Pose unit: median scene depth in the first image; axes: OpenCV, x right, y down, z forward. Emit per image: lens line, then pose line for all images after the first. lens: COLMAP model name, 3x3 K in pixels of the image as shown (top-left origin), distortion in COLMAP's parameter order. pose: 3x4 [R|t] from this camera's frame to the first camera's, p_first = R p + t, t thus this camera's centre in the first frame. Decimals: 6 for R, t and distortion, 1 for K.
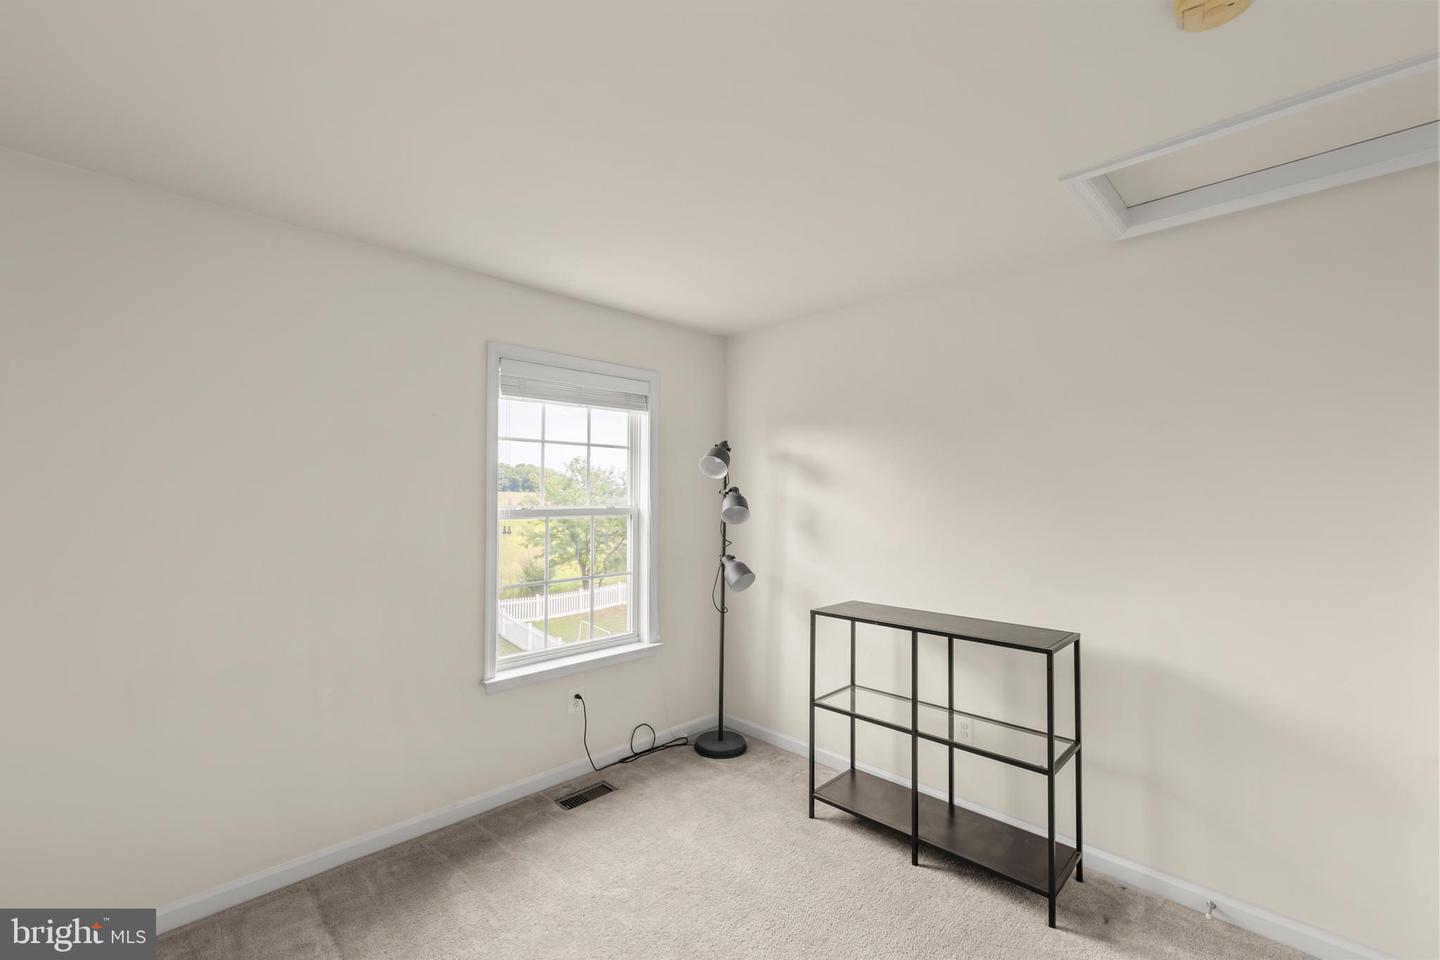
lens RADIAL K [[632.8, 0, 715.8], [0, 632.8, 483.4], [0, 0, 1]] dist [0.002161, 0.000152]
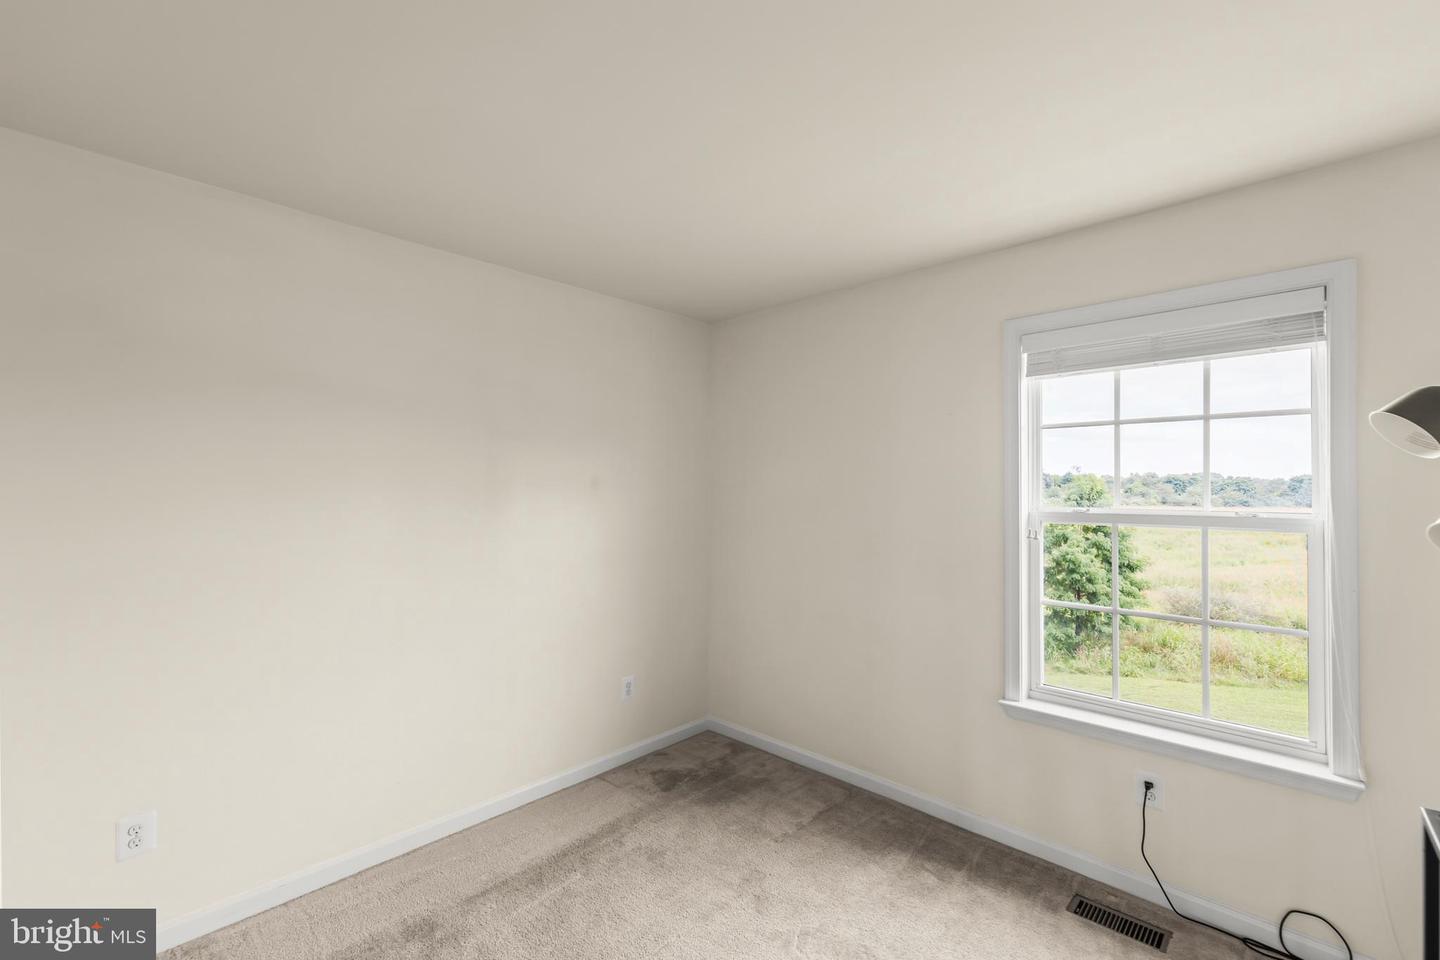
lens RADIAL K [[612.7, 0, 717.7], [0, 612.7, 487.1], [0, 0, 1]] dist [0.002966, 0.000045]
pose [[0.001950, -0.007956, -0.999966, 0.480213], [0.009819, 0.999920, -0.007936, 0.012091], [0.999950, -0.009804, 0.002027, 0.560176]]
